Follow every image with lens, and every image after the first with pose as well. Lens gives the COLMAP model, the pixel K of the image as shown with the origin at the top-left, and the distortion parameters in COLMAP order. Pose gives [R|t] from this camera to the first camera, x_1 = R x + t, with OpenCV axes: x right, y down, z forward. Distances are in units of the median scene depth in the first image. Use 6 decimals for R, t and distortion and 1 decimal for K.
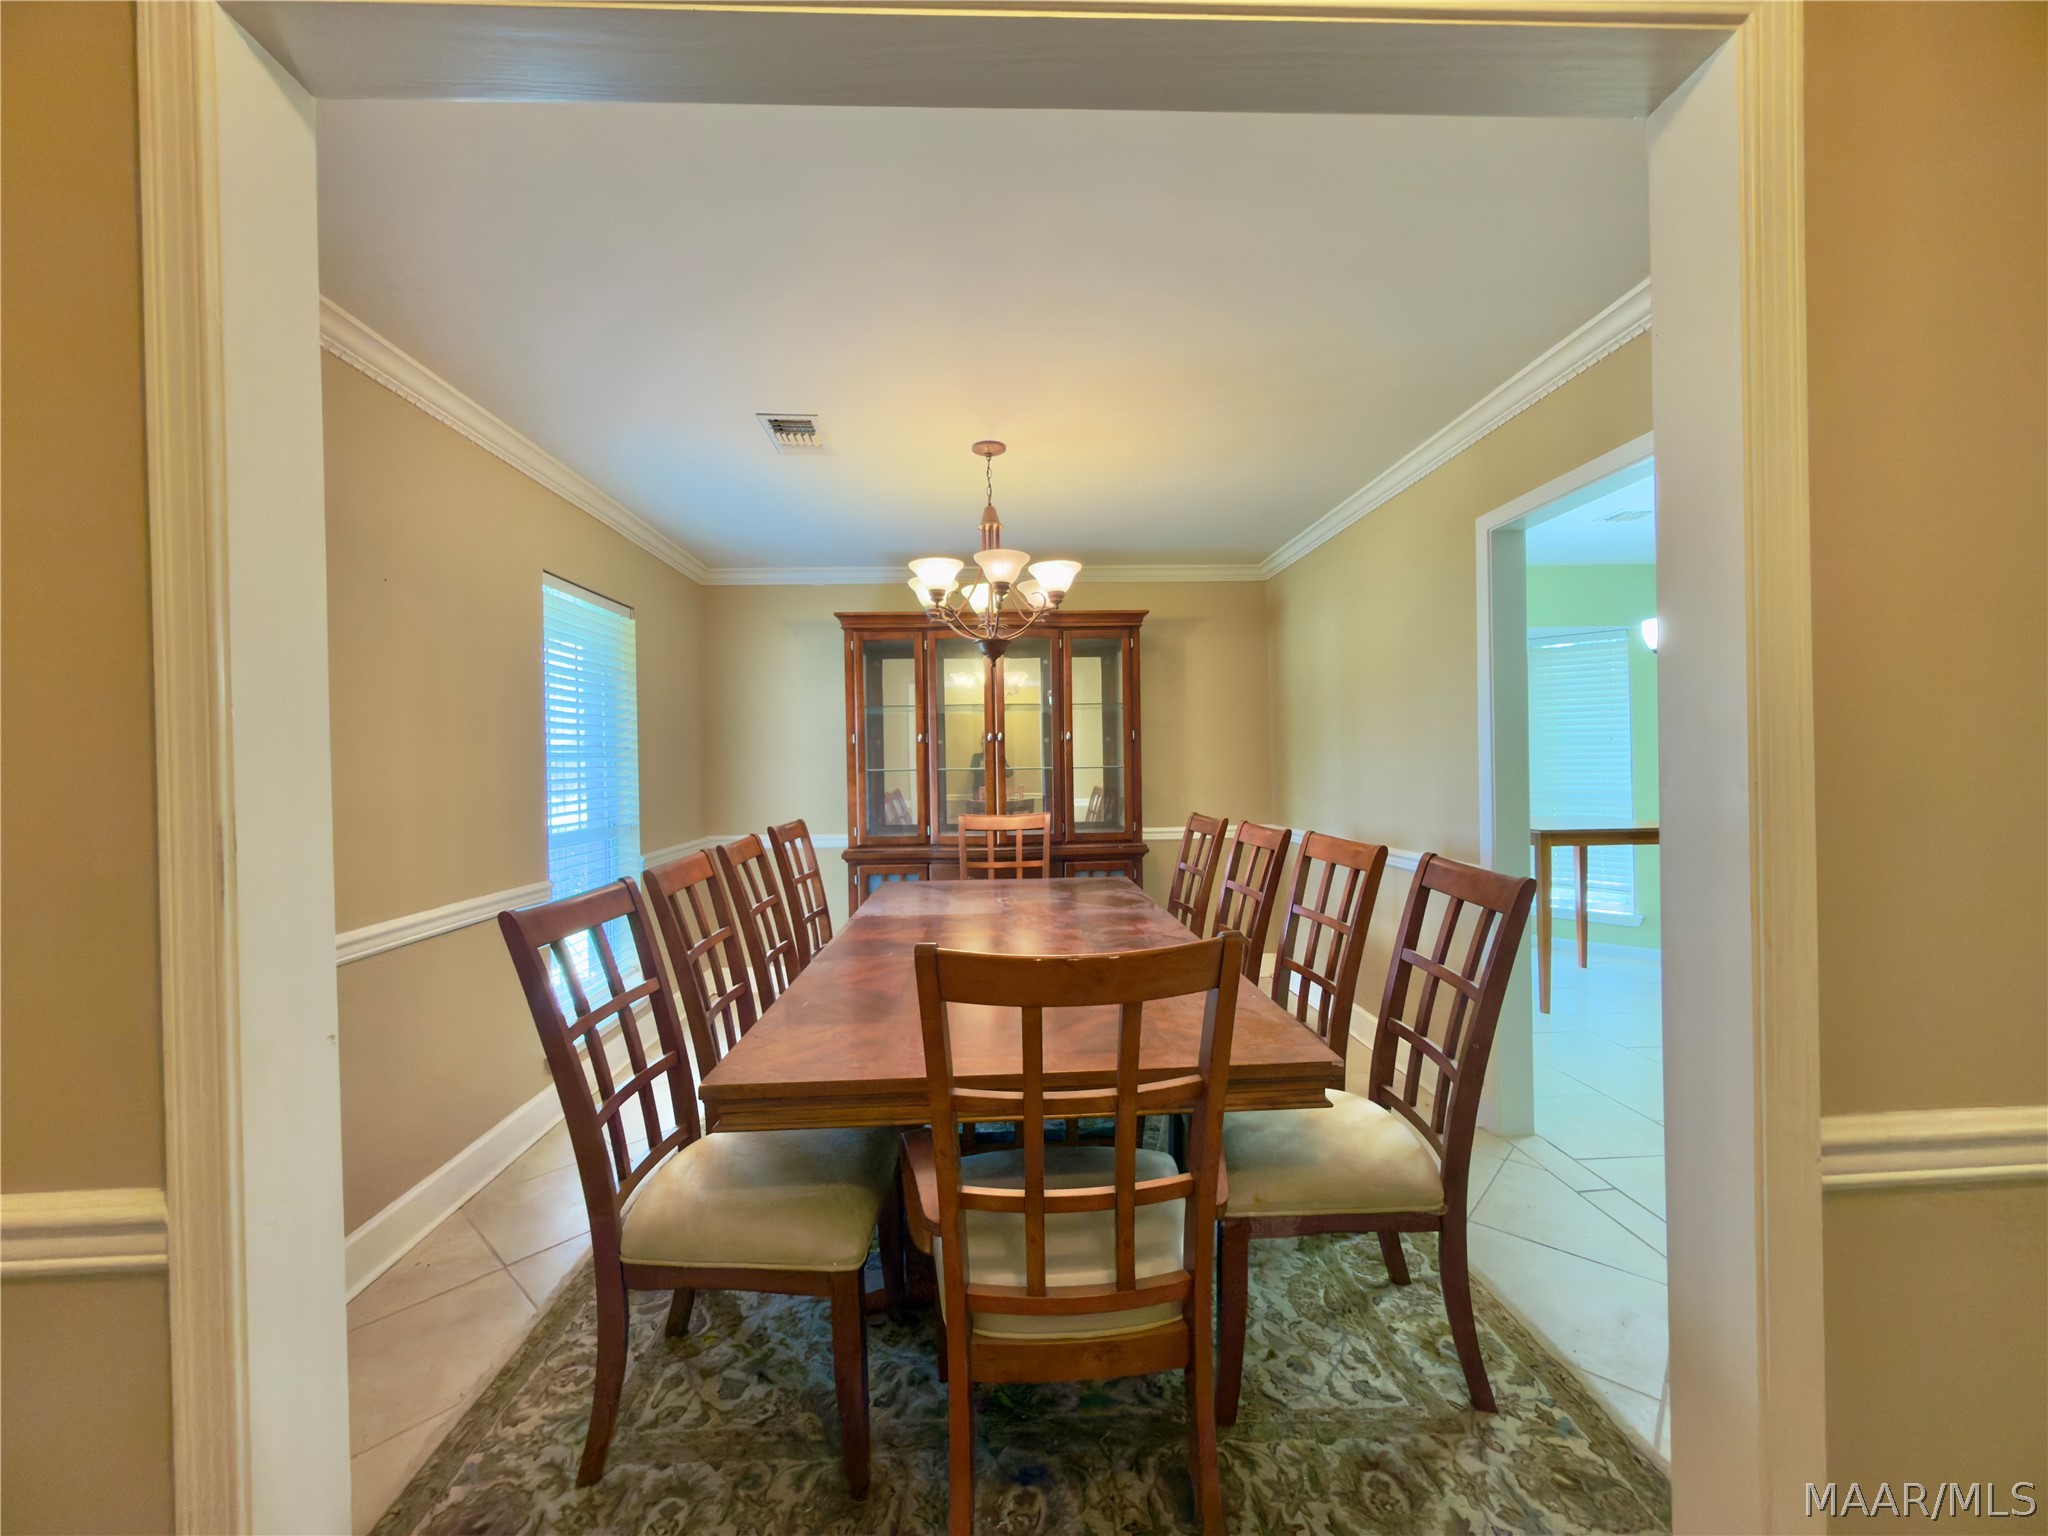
lens RADIAL K [[815.1, 0, 1024.0], [0, 815.1, 768.0], [0, 0, 1]] dist [0.000164, 0.000028]
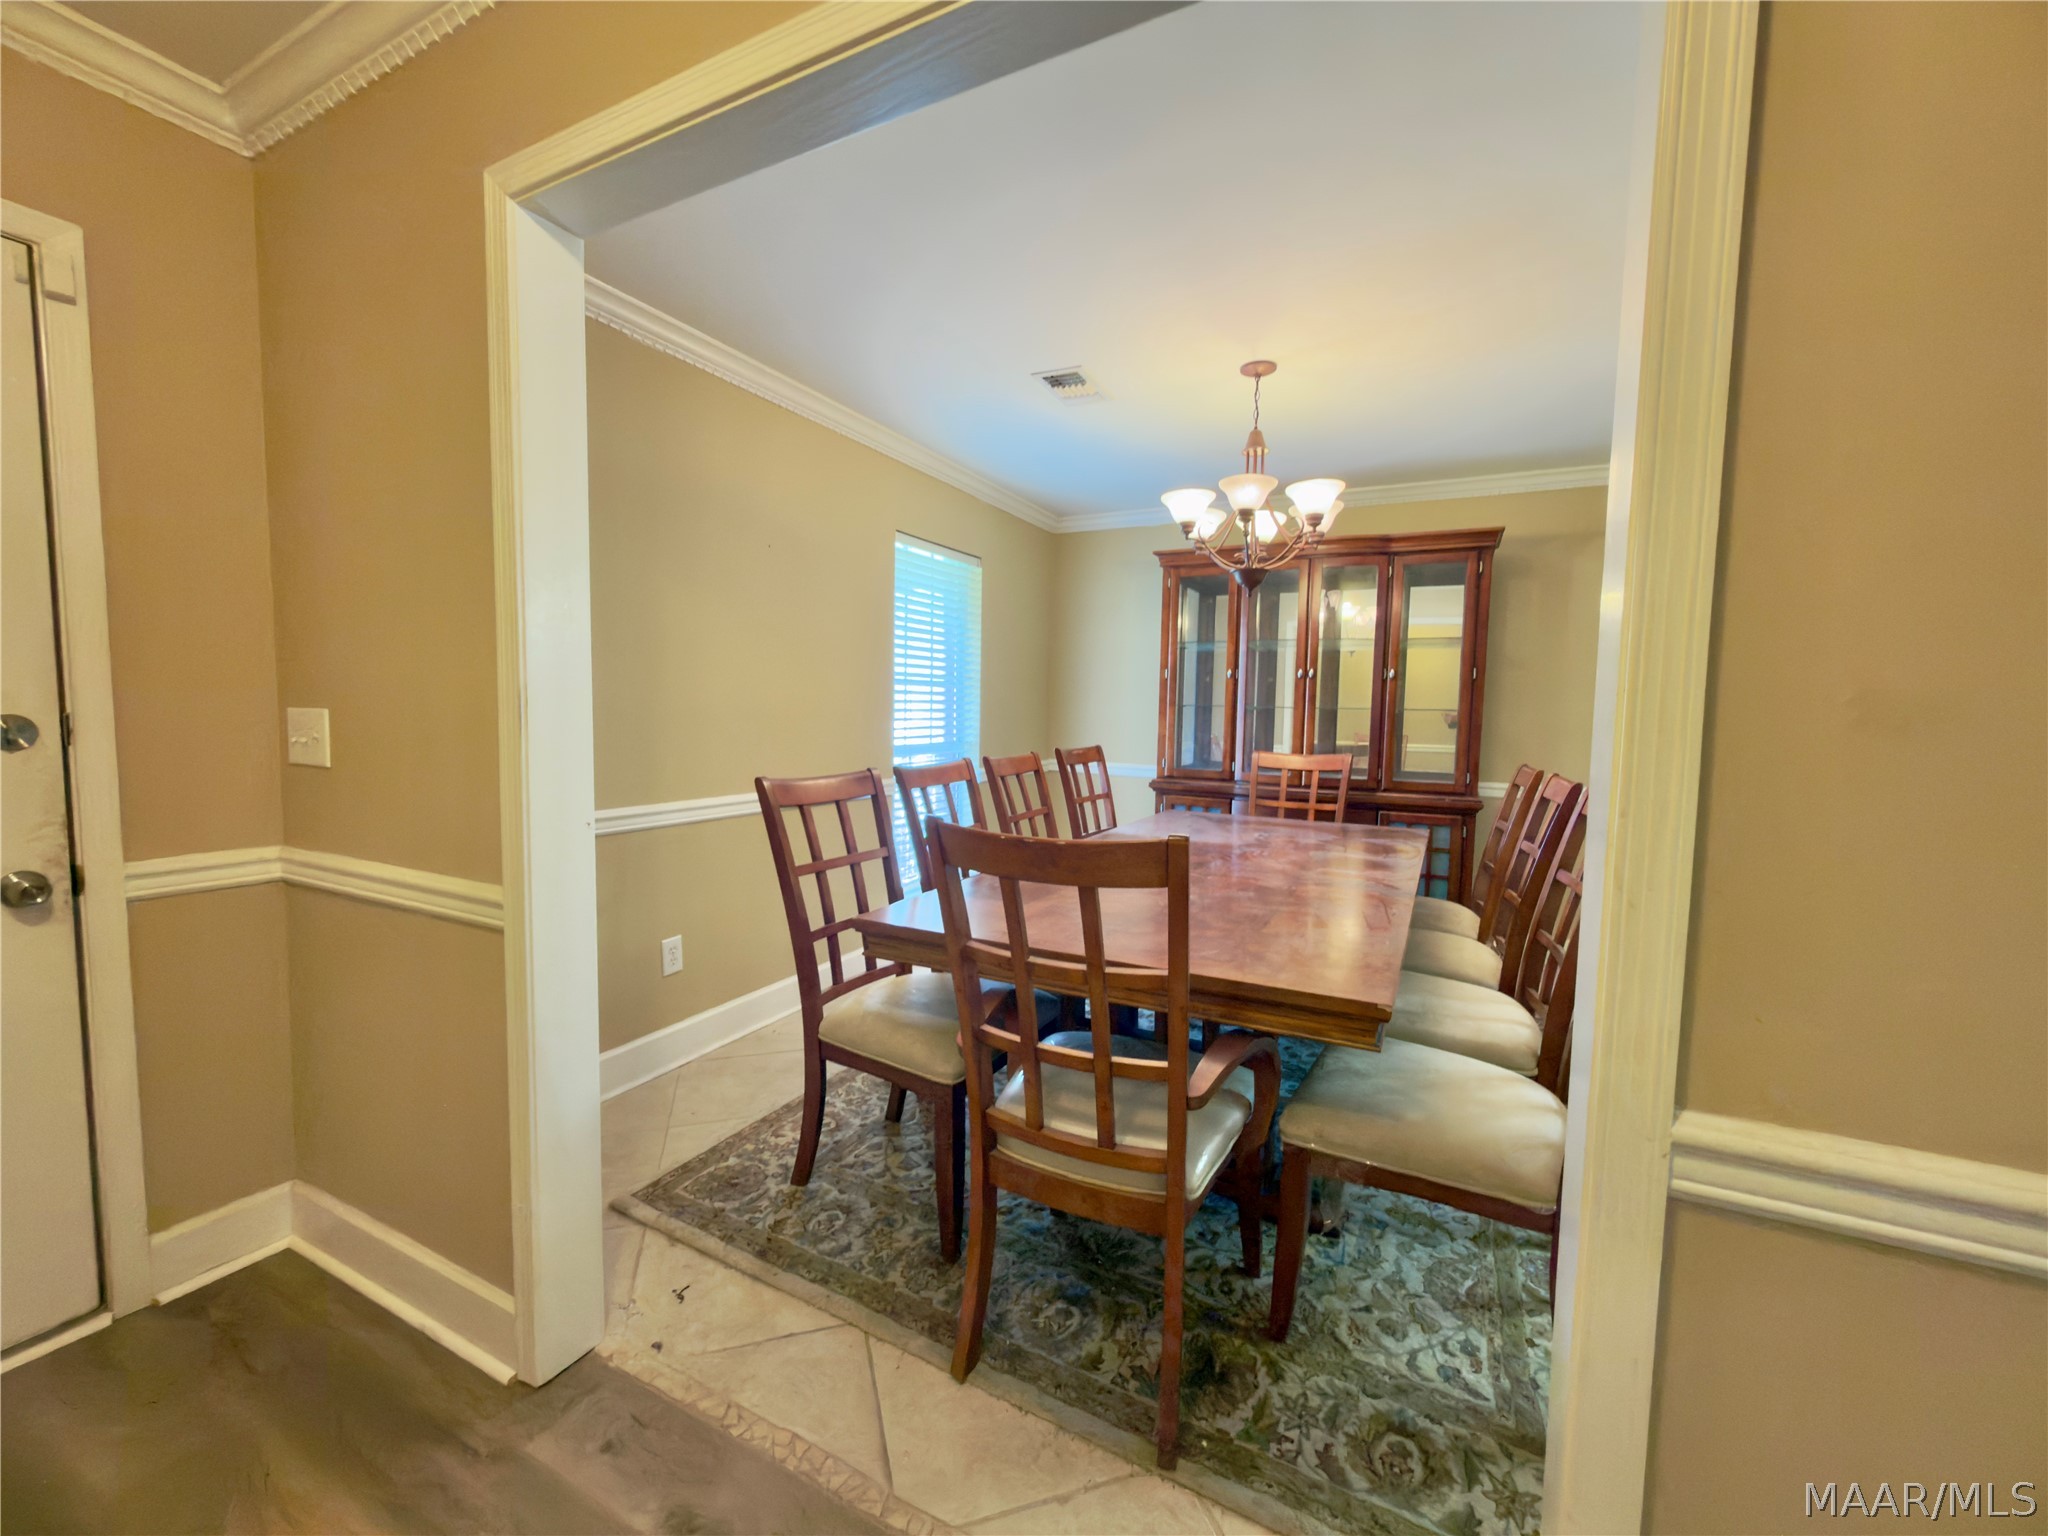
lens RADIAL K [[815.1, 0, 1024.0], [0, 815.1, 768.0], [0, 0, 1]] dist [0.000164, 0.000028]
pose [[0.868107, 0.071525, -0.491198, 0.388721], [-0.038352, 0.996271, 0.077289, 0.027847], [0.494894, -0.048257, 0.867612, -0.000388]]
